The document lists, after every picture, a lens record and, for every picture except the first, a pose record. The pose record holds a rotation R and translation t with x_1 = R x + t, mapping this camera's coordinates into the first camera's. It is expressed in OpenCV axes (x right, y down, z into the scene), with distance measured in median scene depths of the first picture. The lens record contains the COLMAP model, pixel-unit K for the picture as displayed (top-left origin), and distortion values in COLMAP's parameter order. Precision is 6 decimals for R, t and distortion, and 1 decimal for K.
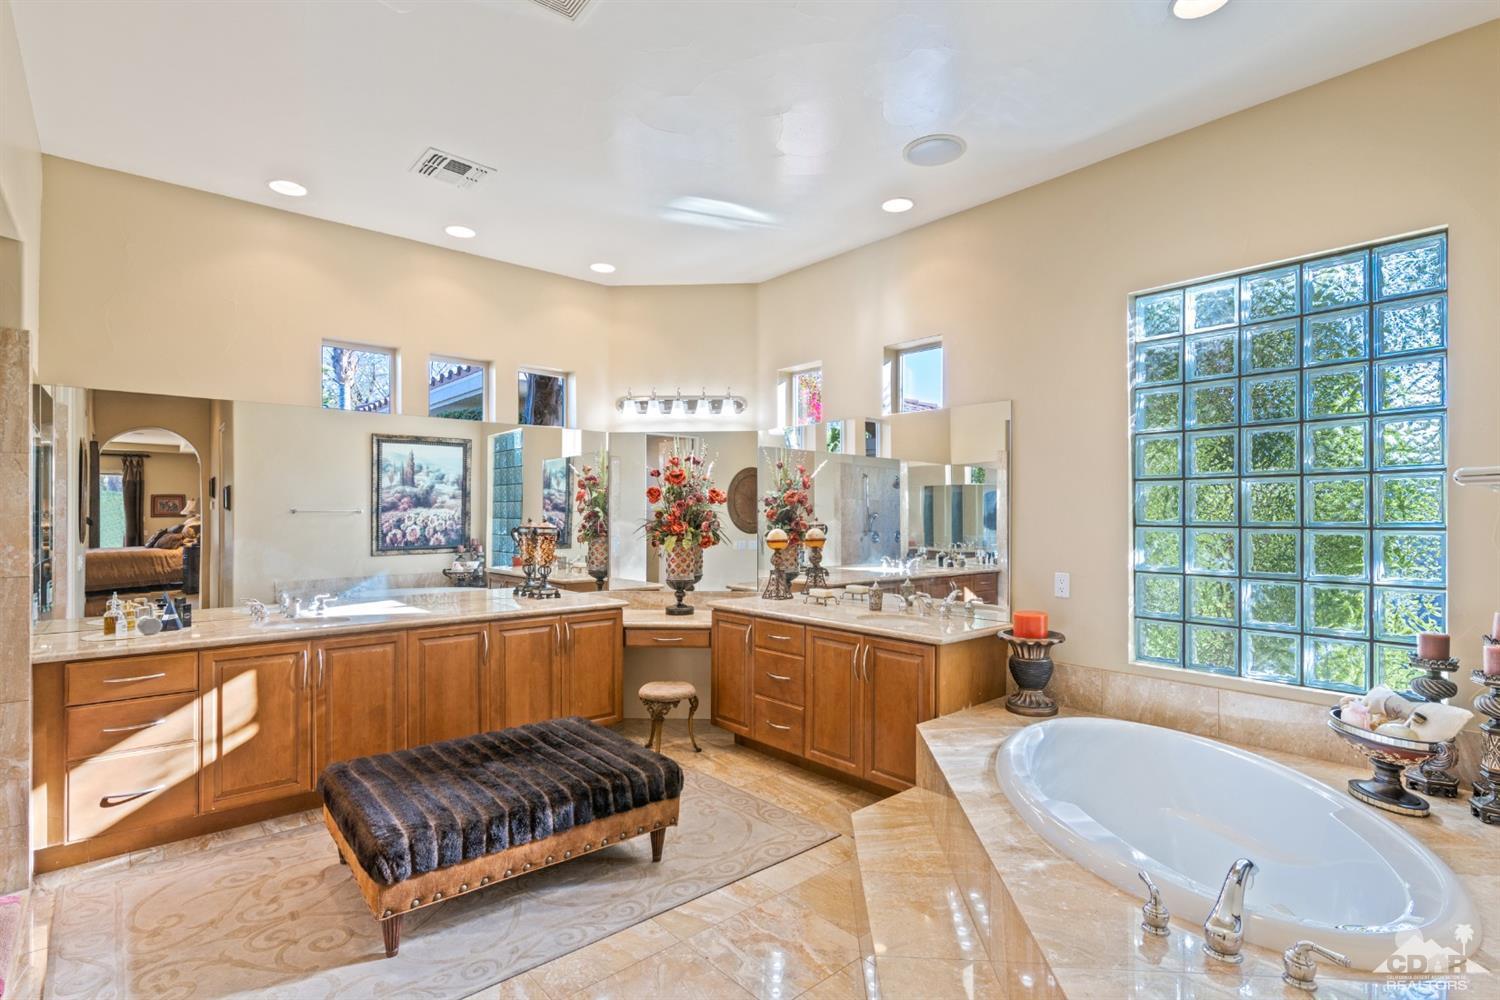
lens RADIAL K [[724.8, 0, 754.2], [0, 724.8, 514.4], [0, 0, 1]] dist [0.003532, 0.002706]
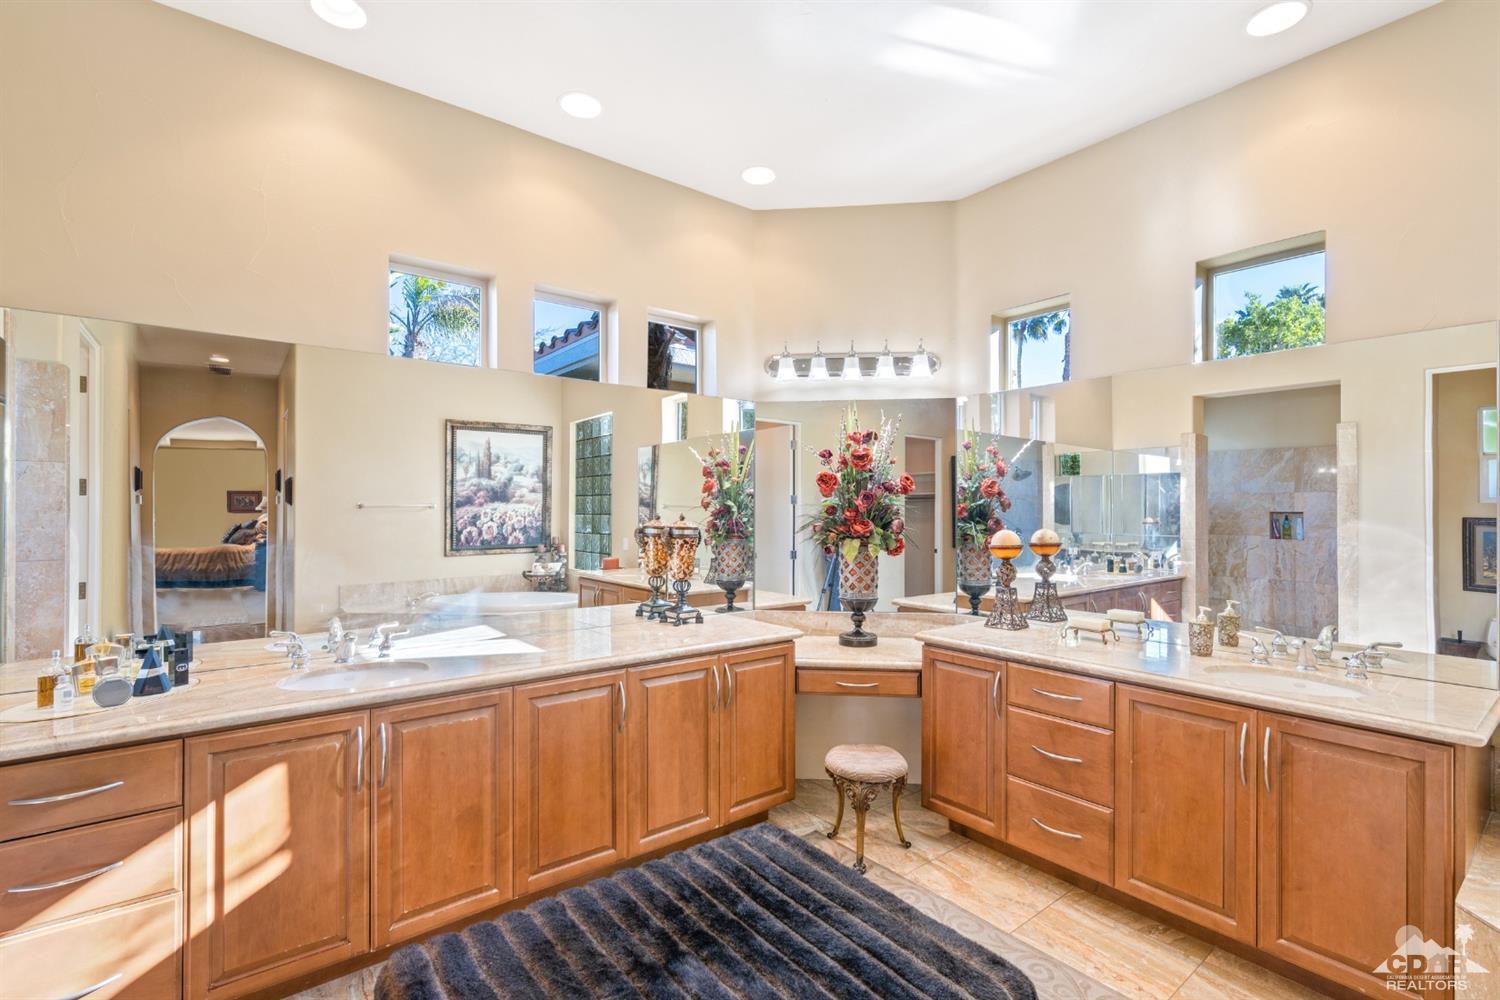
lens RADIAL K [[684.1, 0, 755.6], [0, 684.1, 508.0], [0, 0, 1]] dist [0.003659, -0.001117]
pose [[0.998755, 0.000432, -0.049892, -0.189293], [-0.000596, 0.999994, -0.003281, 0.000410], [0.049891, 0.003306, 0.998749, 0.324931]]
